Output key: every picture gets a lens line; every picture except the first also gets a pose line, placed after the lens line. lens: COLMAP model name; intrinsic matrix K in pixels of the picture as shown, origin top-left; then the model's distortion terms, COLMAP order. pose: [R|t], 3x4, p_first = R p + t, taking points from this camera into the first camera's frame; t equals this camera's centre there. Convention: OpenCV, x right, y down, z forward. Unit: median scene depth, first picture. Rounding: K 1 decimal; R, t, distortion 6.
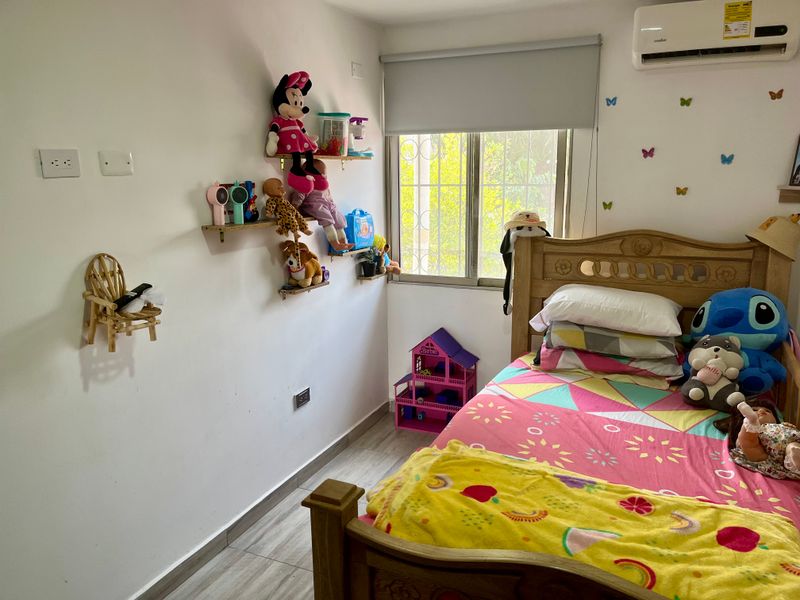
lens RADIAL K [[602.4, 0, 400.1], [0, 602.4, 303.3], [0, 0, 1]] dist [0.081653, -0.111289]
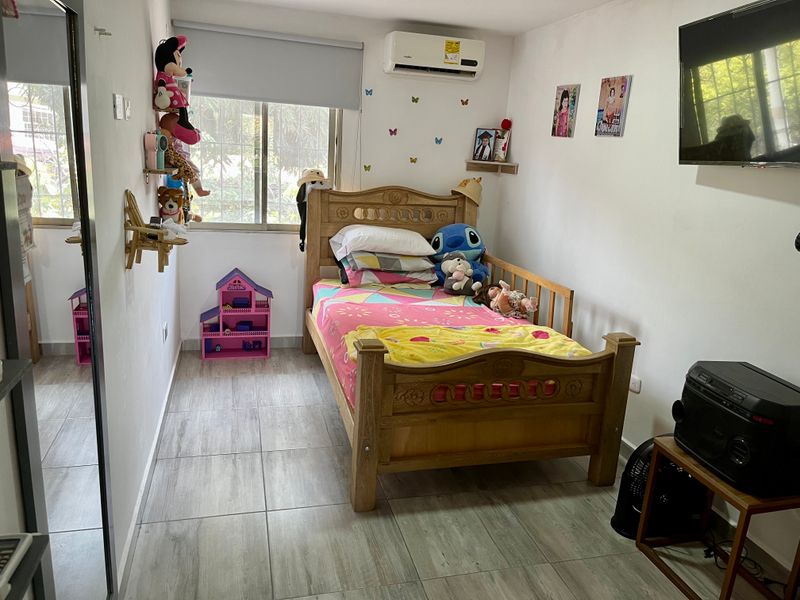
lens RADIAL K [[602.4, 0, 400.1], [0, 602.4, 303.3], [0, 0, 1]] dist [0.081653, -0.111289]
pose [[0.767470, -0.099837, 0.633263, -0.567306], [0.064738, 0.994819, 0.078379, 0.048379], [-0.637808, -0.019157, 0.769957, -0.134148]]
